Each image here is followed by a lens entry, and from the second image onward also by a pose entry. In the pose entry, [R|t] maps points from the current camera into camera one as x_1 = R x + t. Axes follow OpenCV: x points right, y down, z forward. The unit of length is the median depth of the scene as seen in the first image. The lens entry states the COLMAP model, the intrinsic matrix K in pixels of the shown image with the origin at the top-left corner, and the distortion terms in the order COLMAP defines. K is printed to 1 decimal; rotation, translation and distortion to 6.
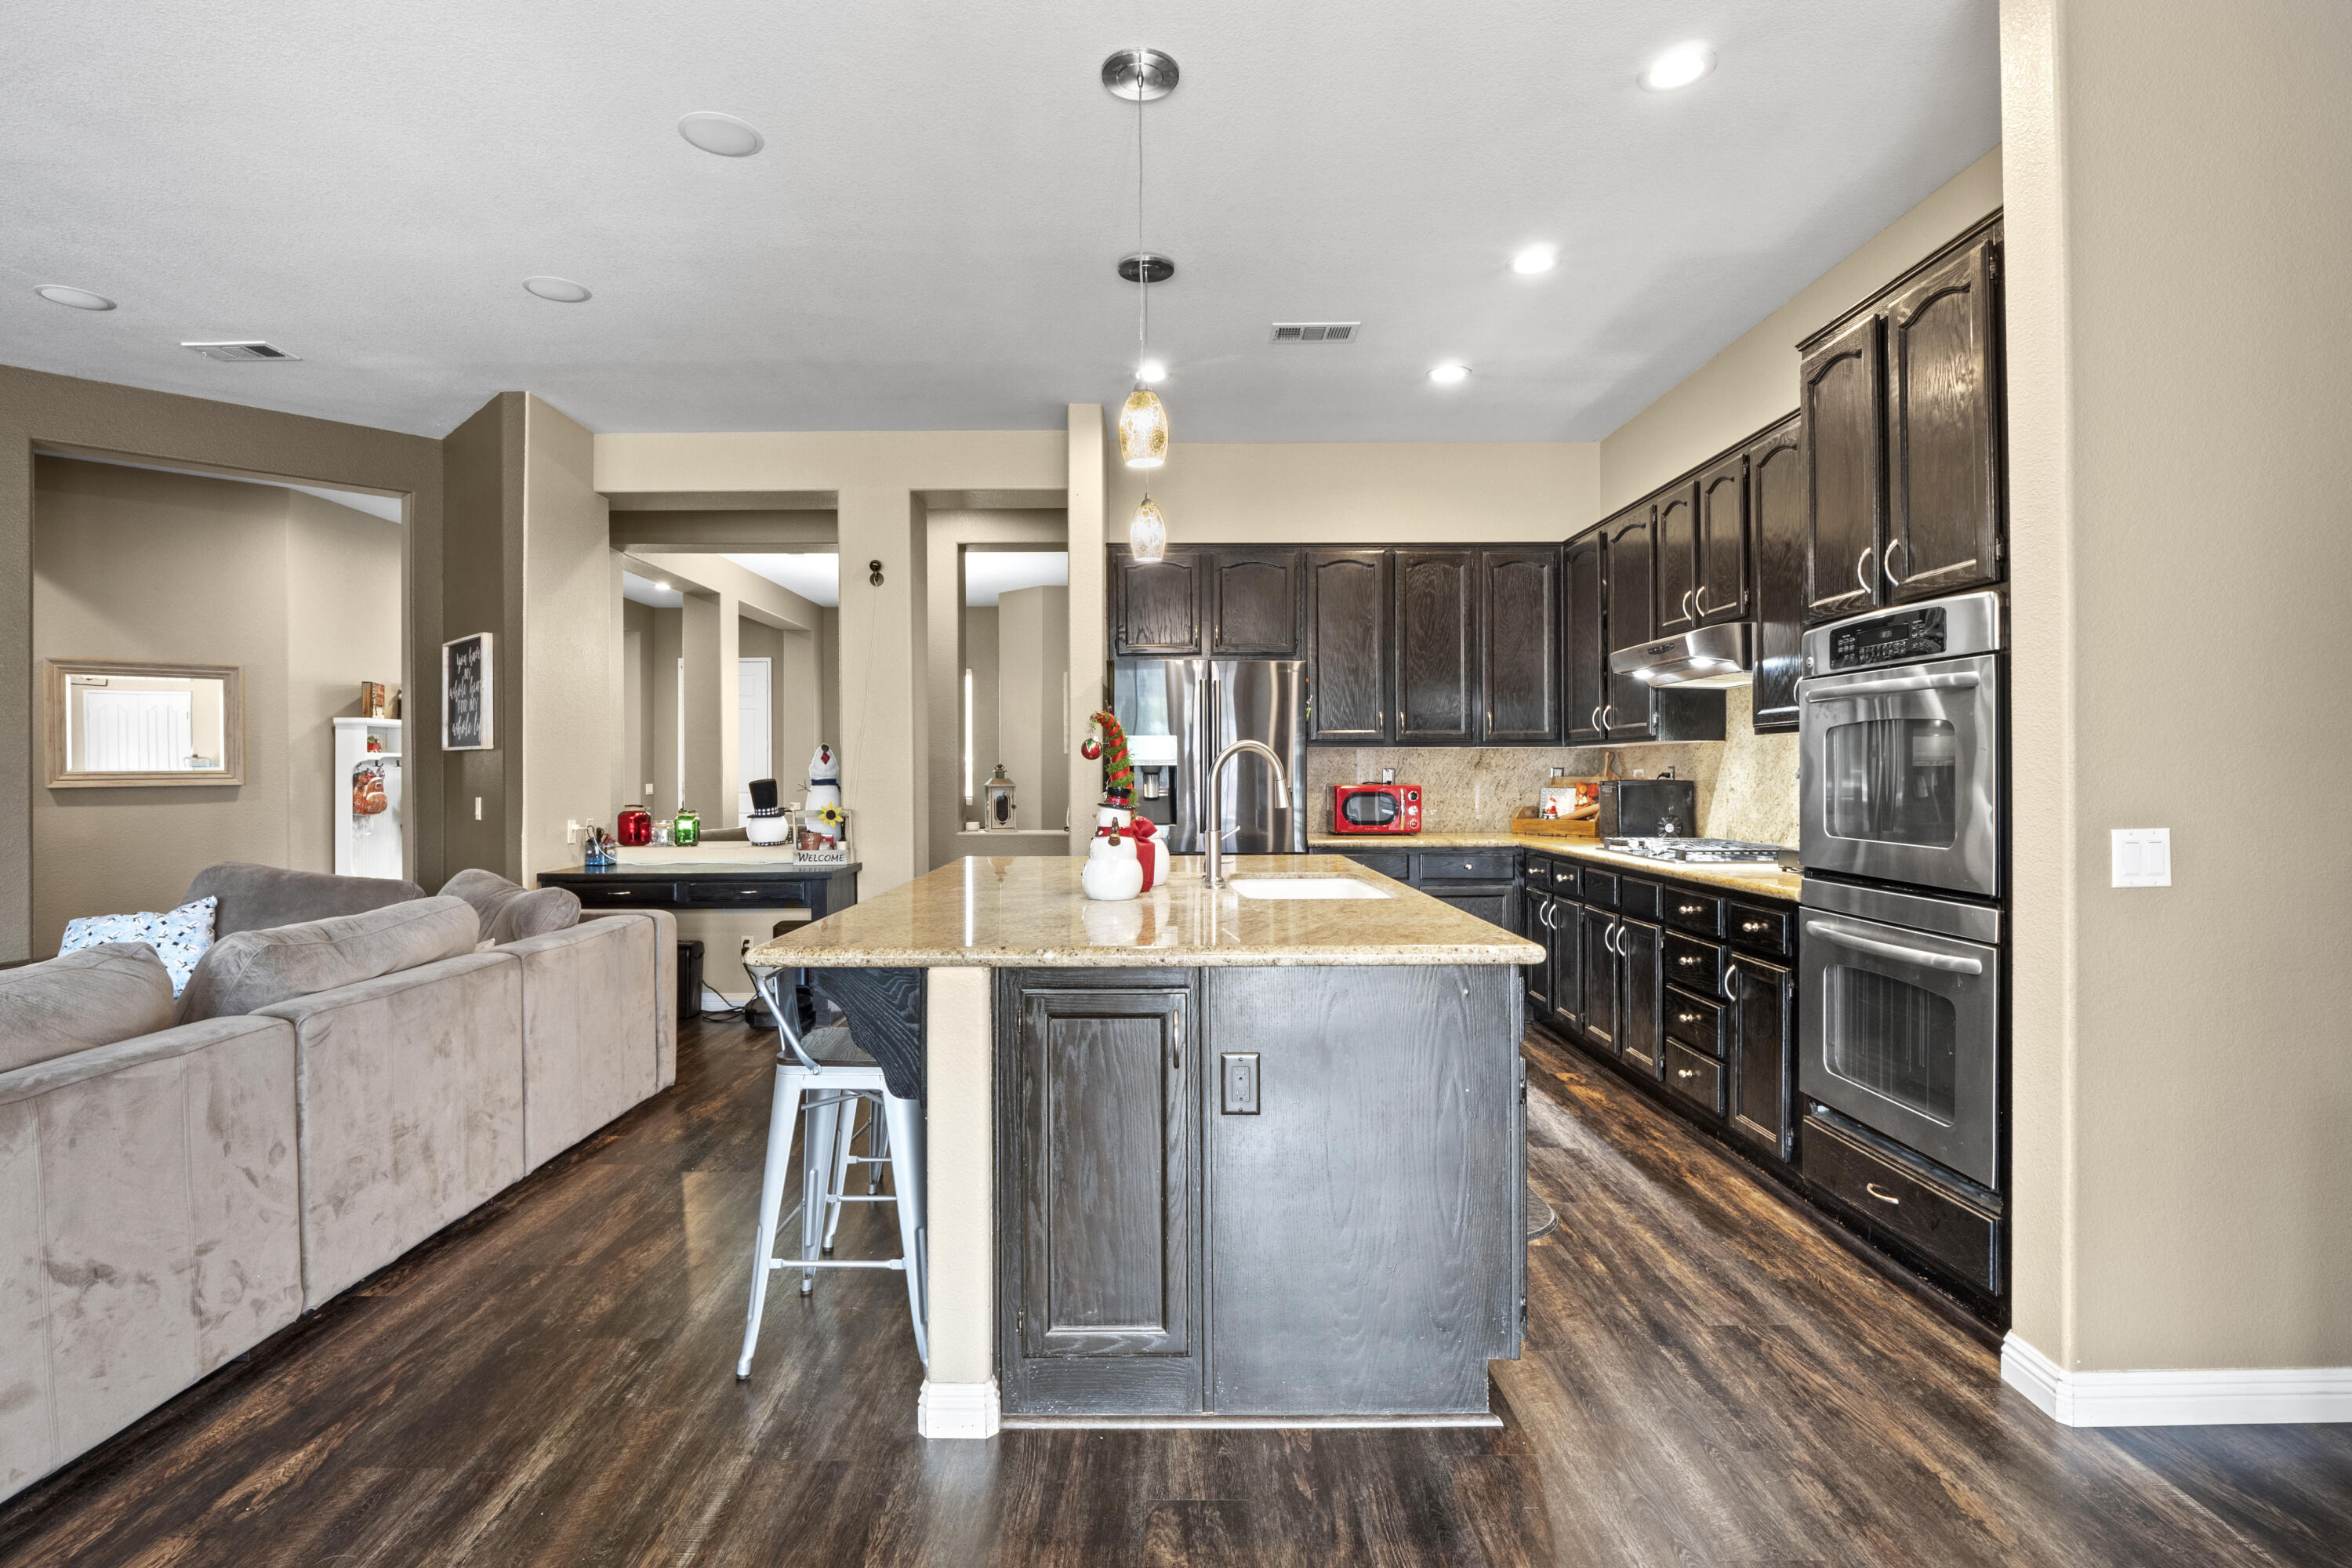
lens RADIAL K [[1145.5, 0, 1161.5], [0, 1145.5, 769.9], [0, 0, 1]] dist [-0.000906, -0.011344]
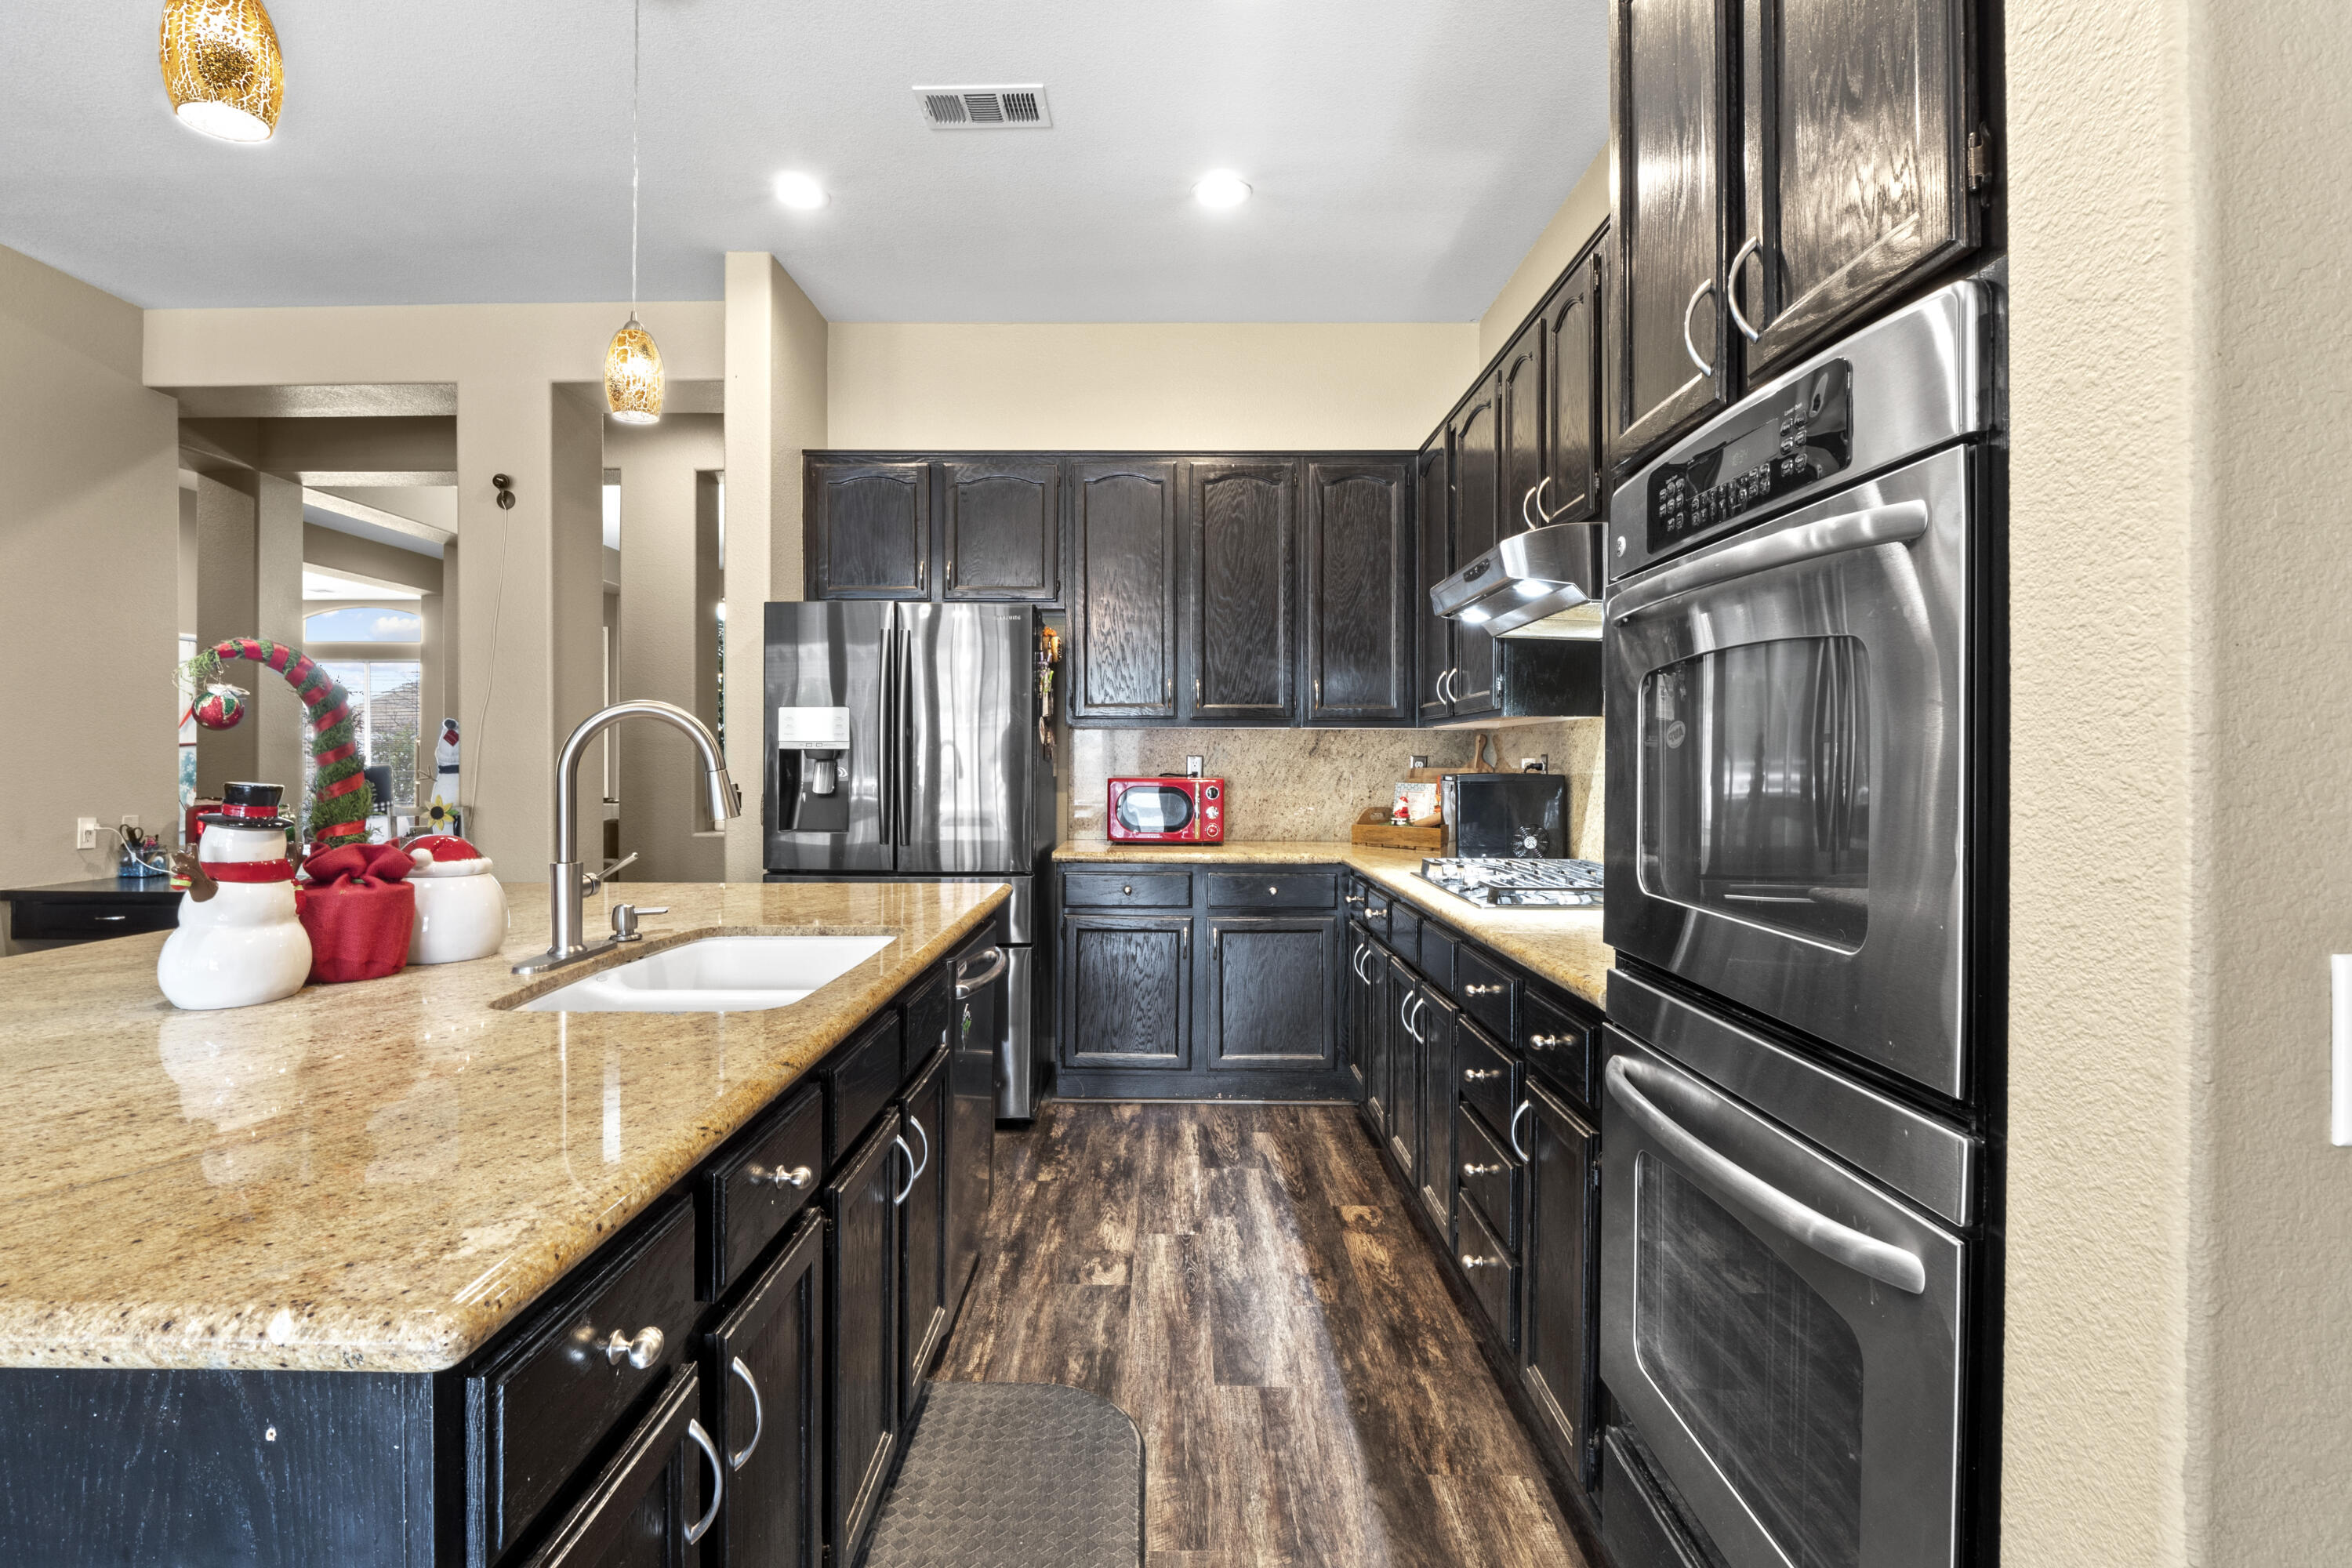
lens RADIAL K [[1150.7, 0, 1157.9], [0, 1150.7, 763.8], [0, 0, 1]] dist [0.002803, -0.012057]
pose [[0.999903, 0.005855, -0.012676, 0.231837], [-0.005799, 0.999973, 0.004472, 0.001098], [0.012702, -0.004398, 0.999910, 0.305253]]
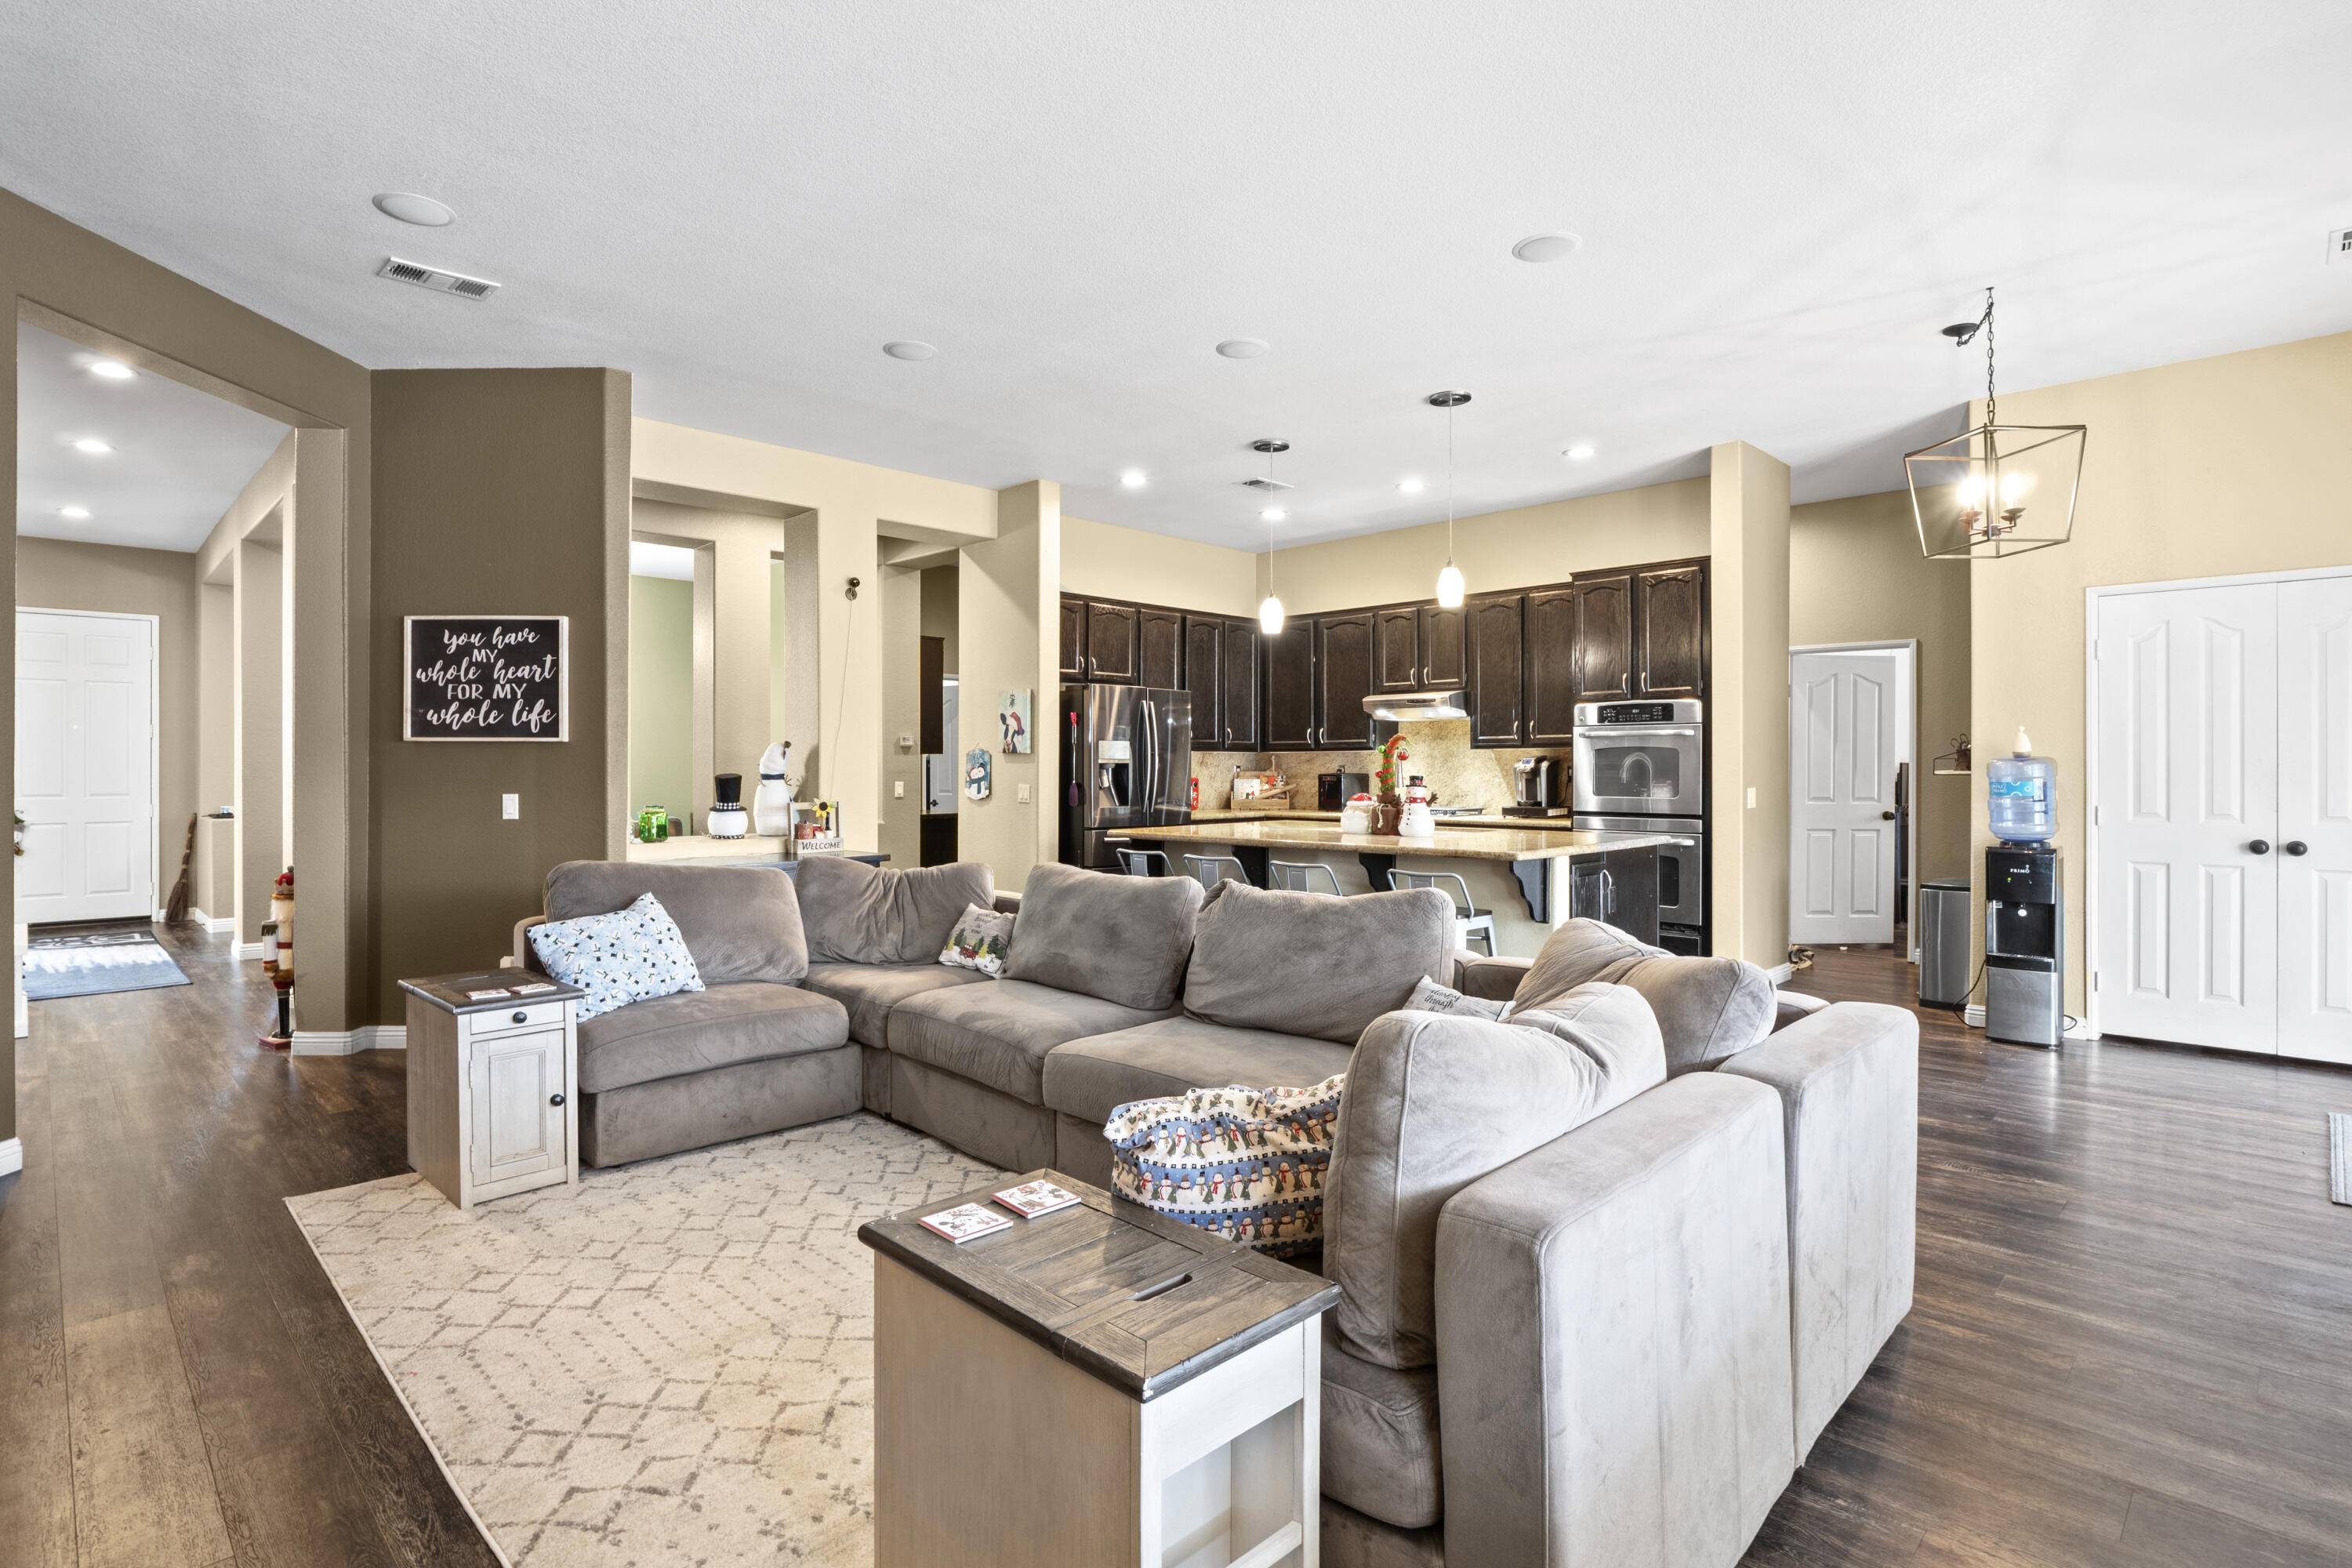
lens RADIAL K [[1145.5, 0, 1161.5], [0, 1145.5, 769.9], [0, 0, 1]] dist [-0.000906, -0.011344]
pose [[0.710433, 0.001489, 0.703763, -1.000286], [-0.002467, 0.999997, 0.000375, 0.004034], [-0.703760, -0.002002, 0.710435, -0.006612]]
